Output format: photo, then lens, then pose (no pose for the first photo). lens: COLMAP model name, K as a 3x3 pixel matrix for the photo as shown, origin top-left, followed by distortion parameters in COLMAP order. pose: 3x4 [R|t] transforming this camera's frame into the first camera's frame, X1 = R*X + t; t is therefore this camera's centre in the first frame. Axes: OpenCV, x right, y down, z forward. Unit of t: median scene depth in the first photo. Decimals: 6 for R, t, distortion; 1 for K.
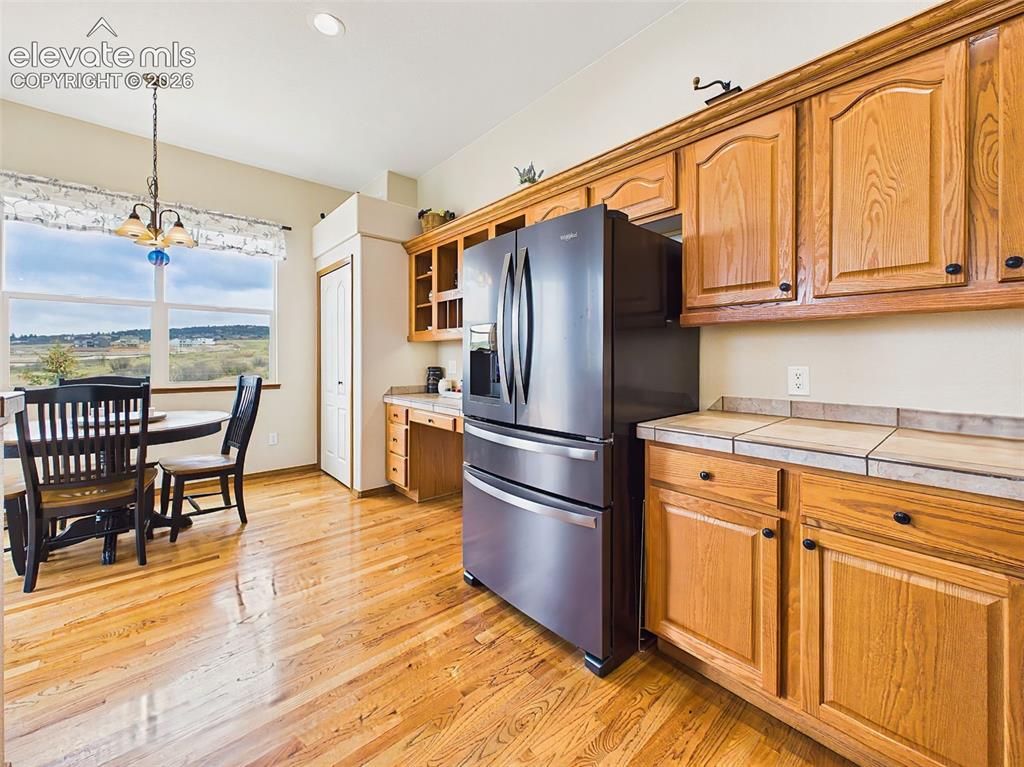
lens RADIAL K [[409.9, 0, 511.4], [0, 409.9, 357.3], [0, 0, 1]] dist [0.000682, -0.000034]
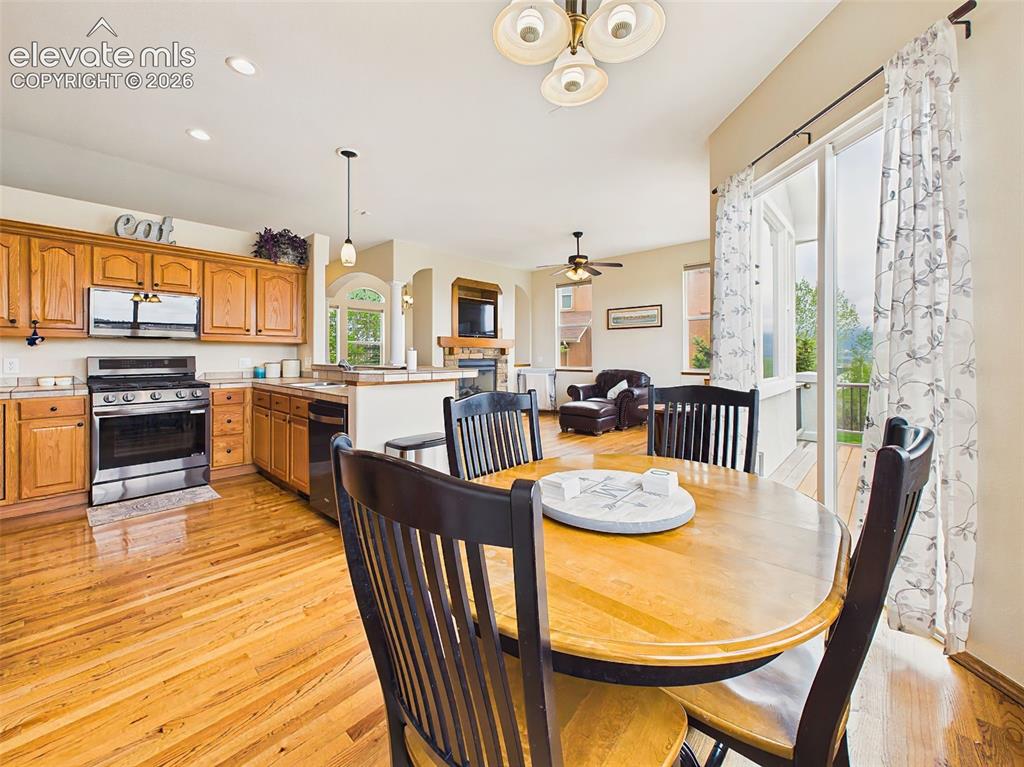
lens RADIAL K [[409.9, 0, 513.0], [0, 409.9, 356.7], [0, 0, 1]] dist [0.000682, -0.000034]
pose [[-0.994235, -0.001516, -0.107212, -0.885790], [-0.002155, 0.999981, 0.005842, -0.003430], [0.107201, 0.006040, -0.994219, 1.586333]]
